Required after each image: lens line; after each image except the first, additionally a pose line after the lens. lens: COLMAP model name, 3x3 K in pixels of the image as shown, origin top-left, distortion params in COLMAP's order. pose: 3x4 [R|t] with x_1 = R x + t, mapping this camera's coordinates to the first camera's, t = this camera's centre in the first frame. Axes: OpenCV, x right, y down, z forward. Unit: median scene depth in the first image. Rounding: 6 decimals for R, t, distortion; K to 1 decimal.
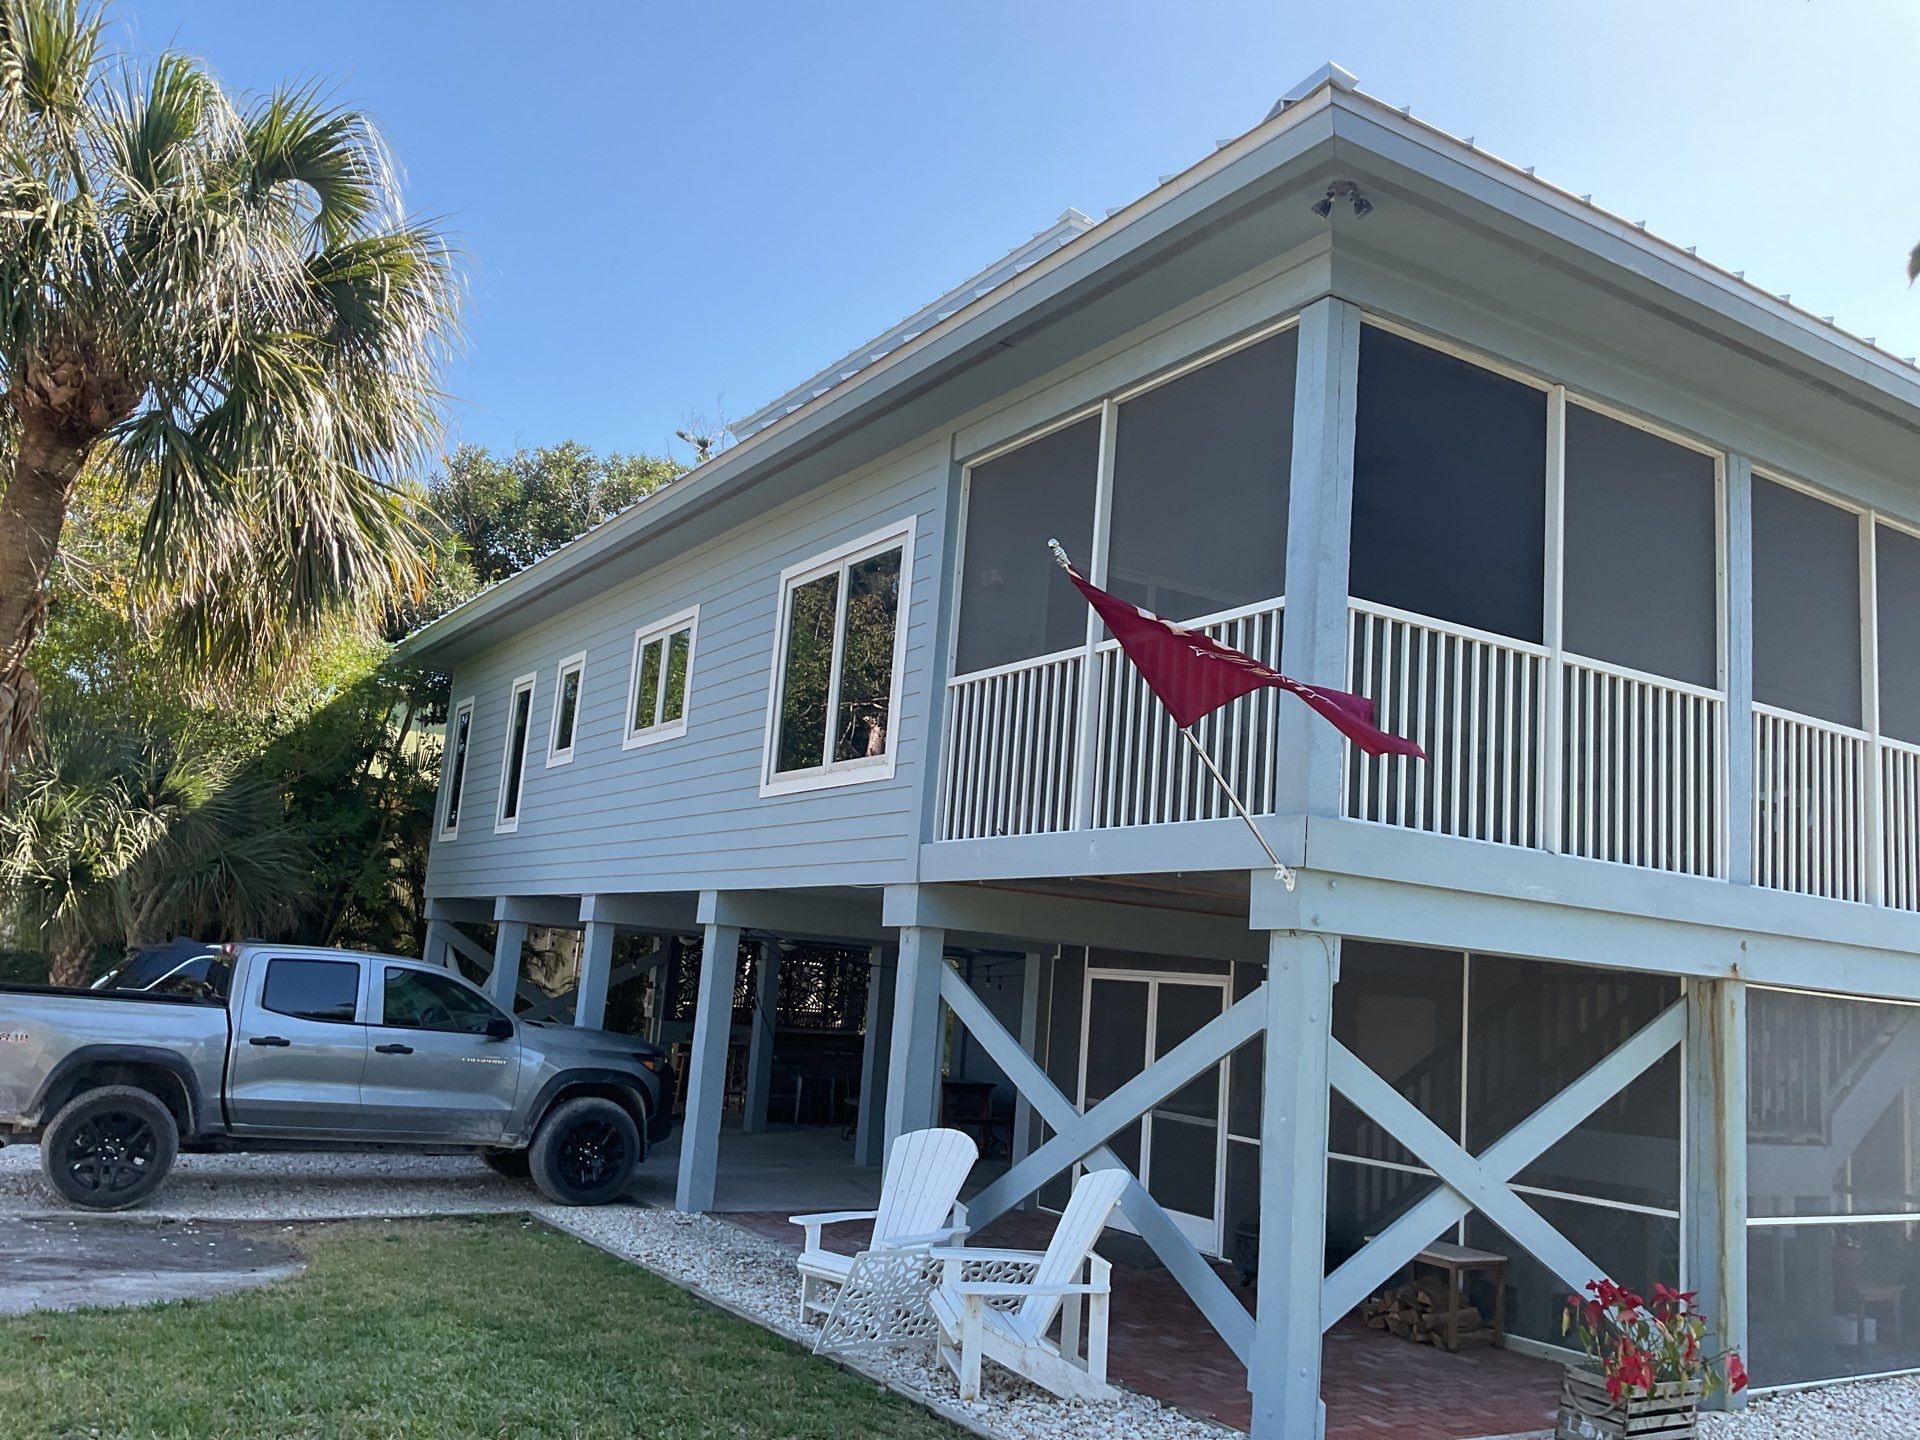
lens RADIAL K [[1556.0, 0, 960.0], [0, 1556.0, 720.0], [0, 0, 1]] dist [0.089387, -0.186066]
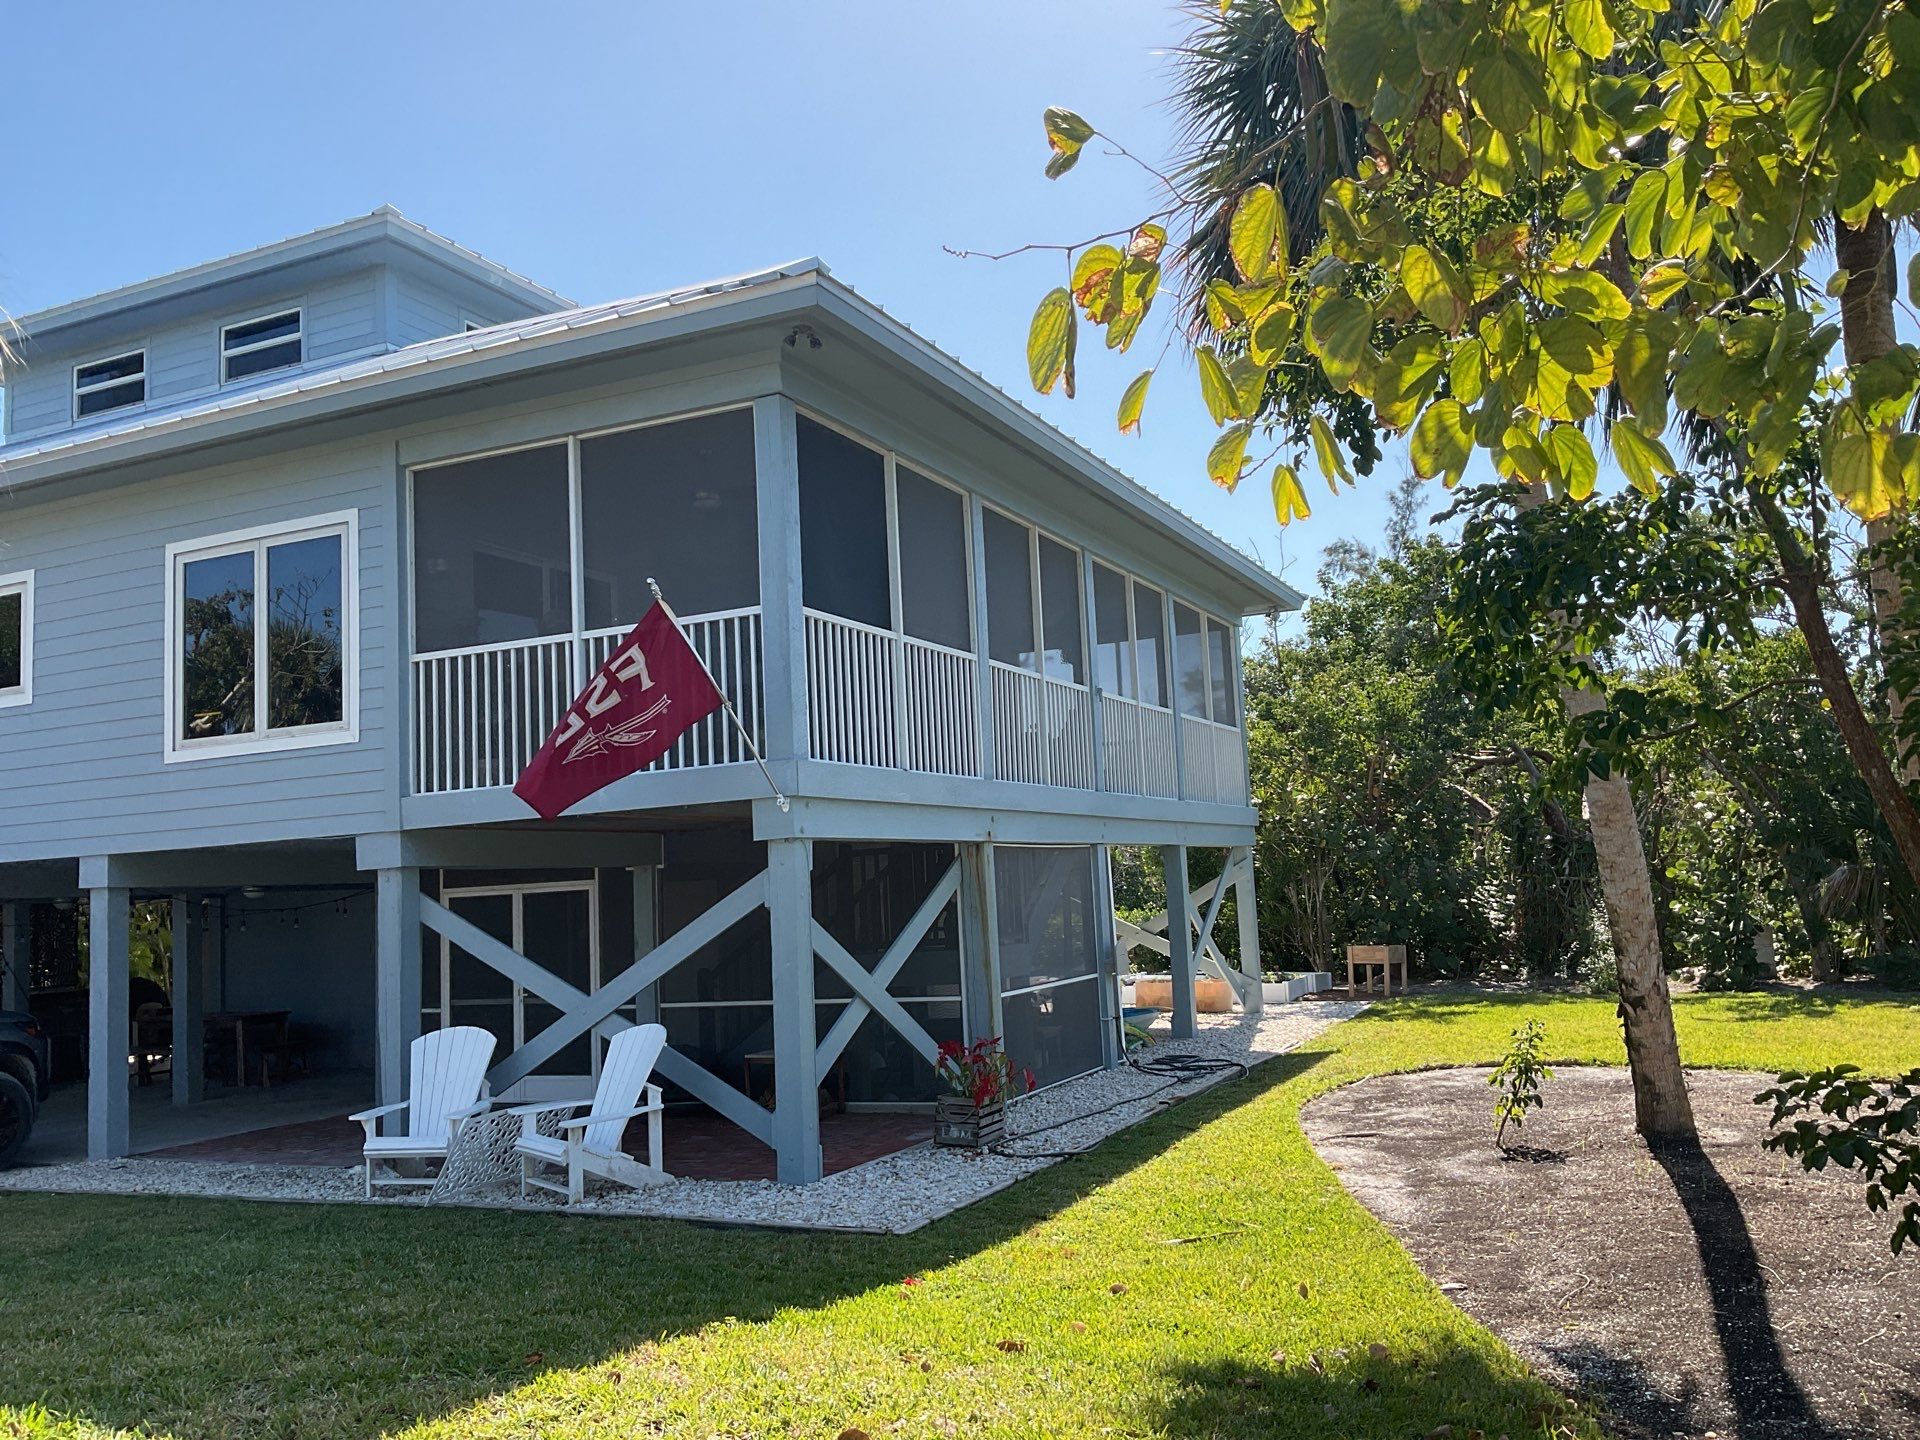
lens RADIAL K [[1556.0, 0, 960.0], [0, 1556.0, 720.0], [0, 0, 1]] dist [0.089387, -0.186066]
pose [[0.826832, -0.054991, 0.559754, -0.384503], [0.016858, 0.997185, 0.073063, -0.066642], [-0.562196, -0.050975, 0.825432, -0.243178]]
